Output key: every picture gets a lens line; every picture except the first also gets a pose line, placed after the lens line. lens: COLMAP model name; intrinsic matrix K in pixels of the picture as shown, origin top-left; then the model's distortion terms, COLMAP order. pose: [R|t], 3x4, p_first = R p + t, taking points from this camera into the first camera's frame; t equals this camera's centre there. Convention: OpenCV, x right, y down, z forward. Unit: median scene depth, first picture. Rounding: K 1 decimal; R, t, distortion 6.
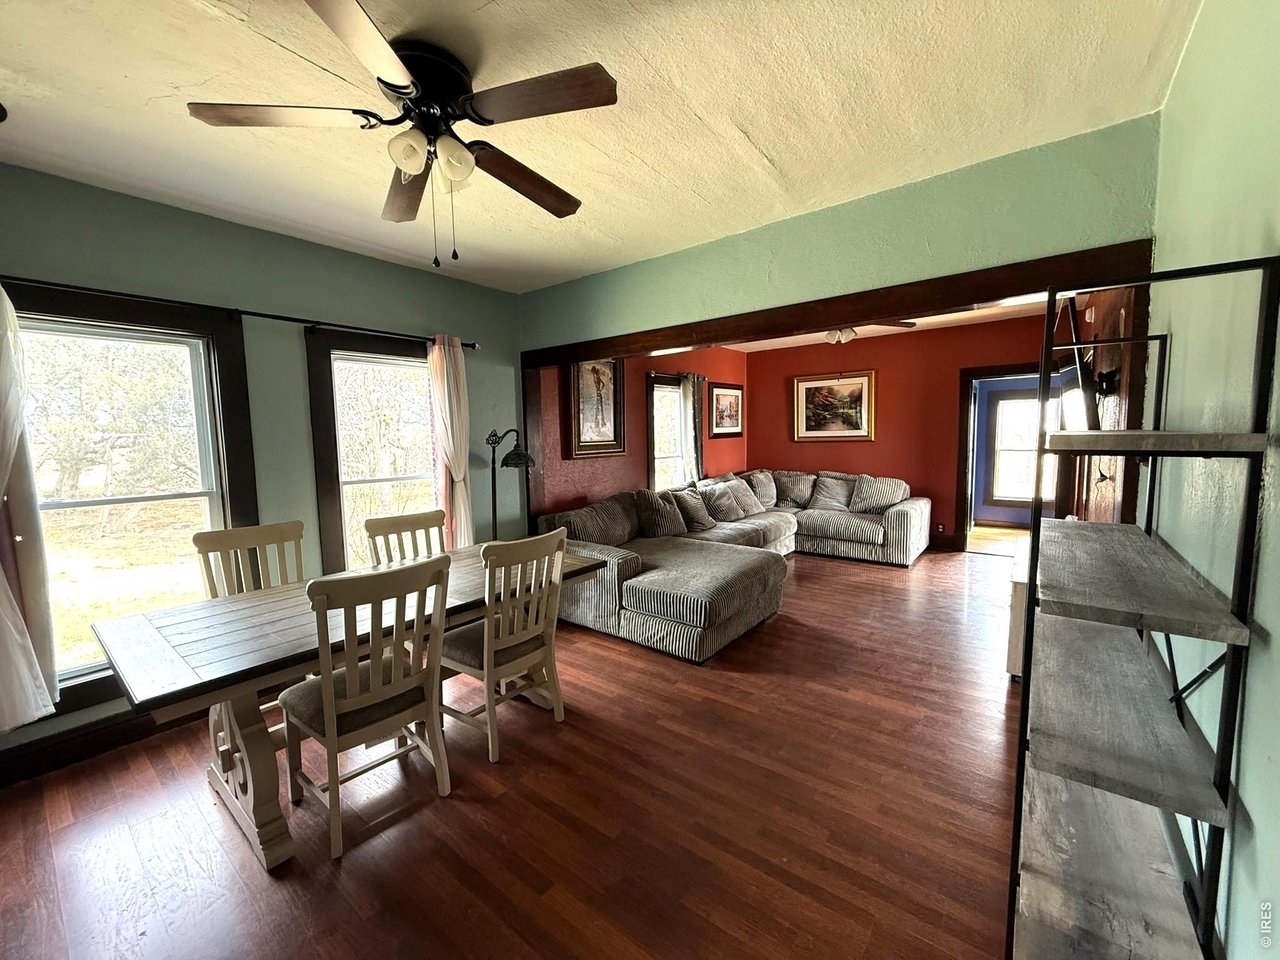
lens RADIAL K [[507.7, 0, 643.7], [0, 507.7, 481.1], [0, 0, 1]] dist [-0.001467, 0.000121]
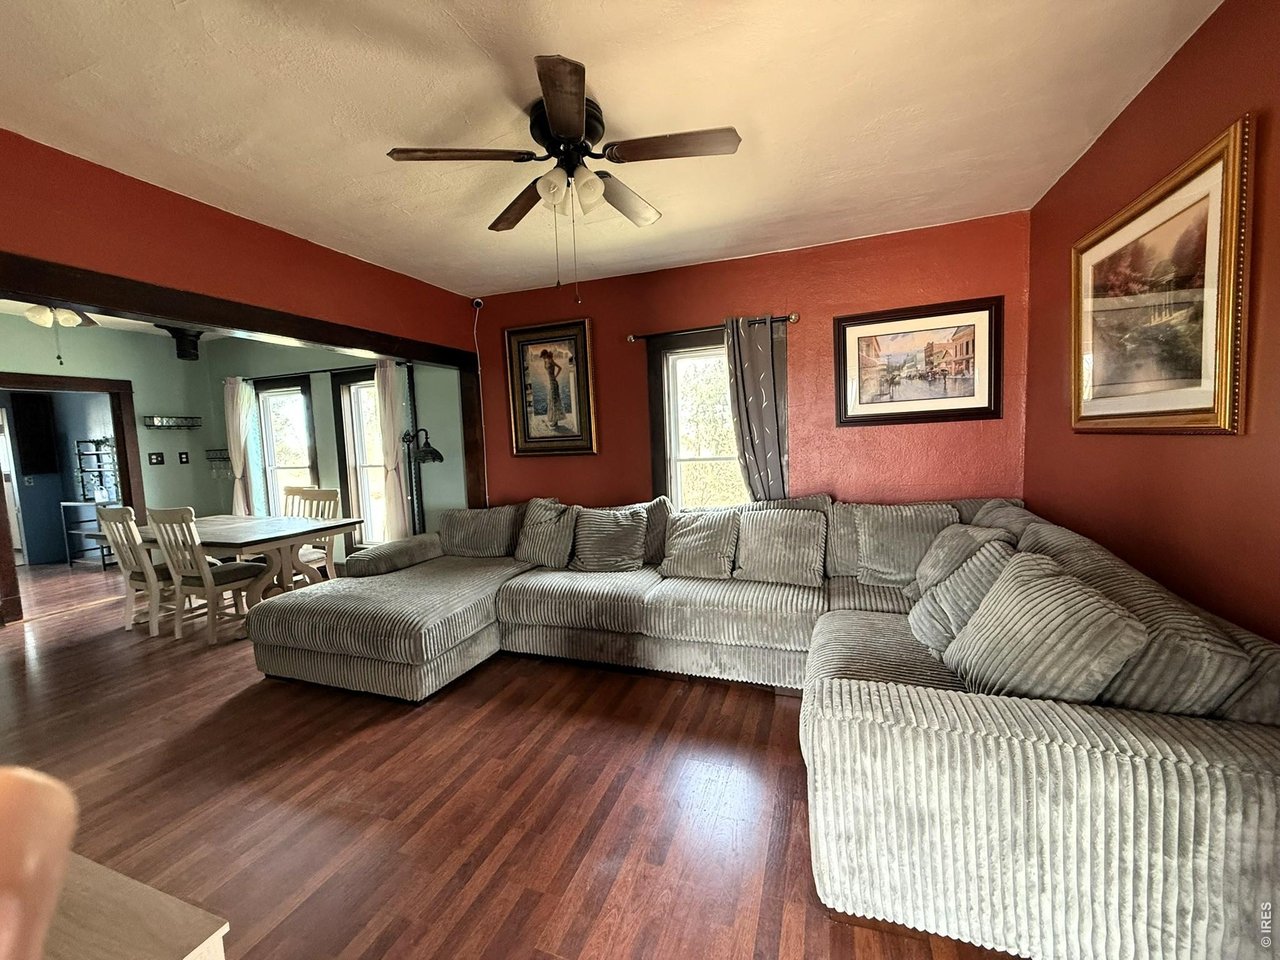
lens RADIAL K [[507.7, 0, 638.2], [0, 507.7, 479.4], [0, 0, 1]] dist [-0.001467, 0.000121]
pose [[0.301579, 0.089666, -0.949216, 0.776895], [-0.052313, 0.995624, 0.077429, -0.079747], [0.952005, 0.026305, 0.304950, 0.877223]]
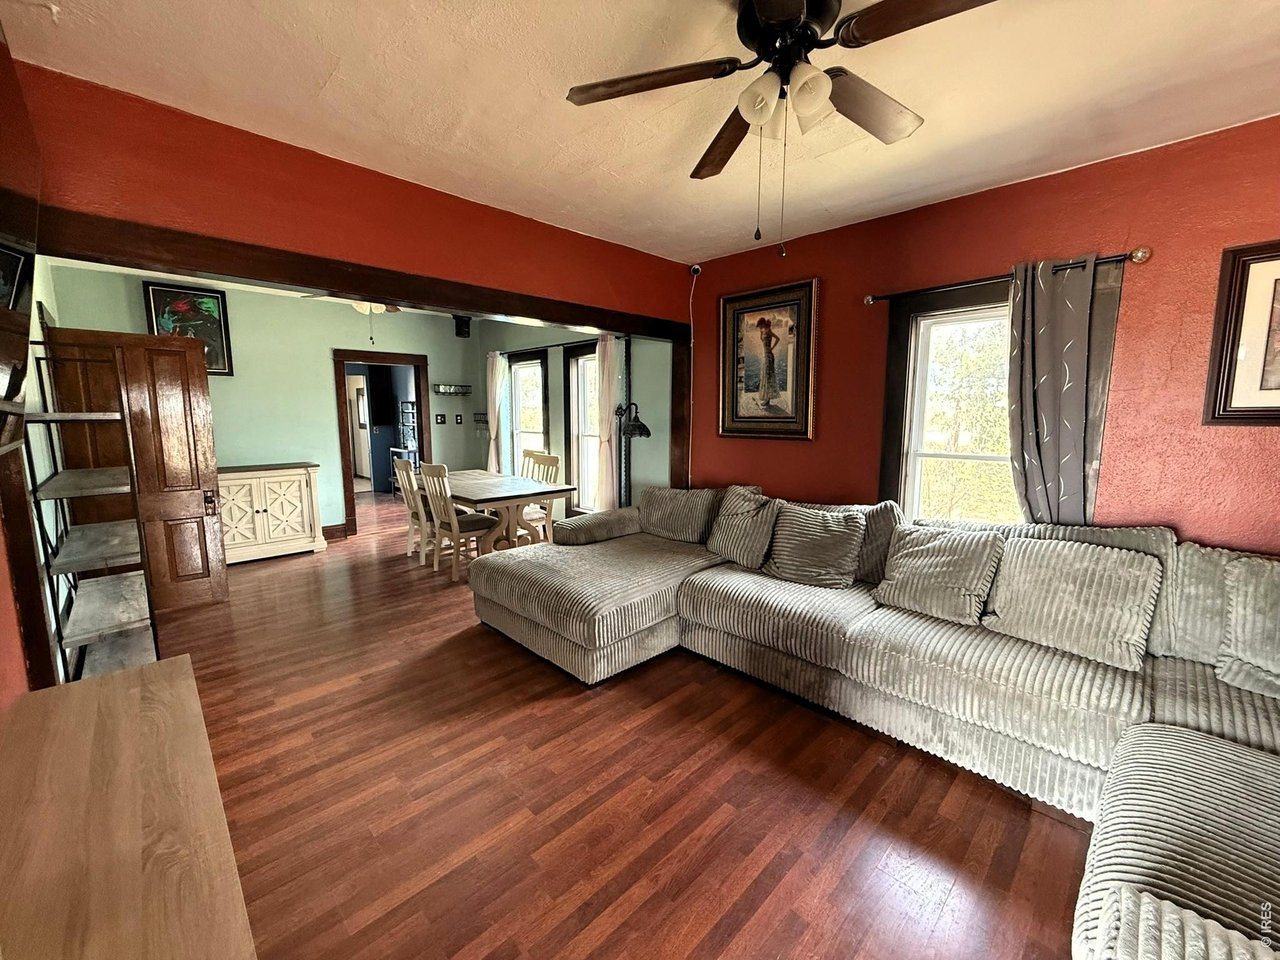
lens RADIAL K [[507.7, 0, 638.6], [0, 507.7, 479.6], [0, 0, 1]] dist [-0.001467, 0.000121]
pose [[-0.136106, 0.153796, -0.978684, 0.699988], [-0.086340, 0.982277, 0.166368, -0.096253], [0.986925, 0.107143, -0.120415, 0.917193]]
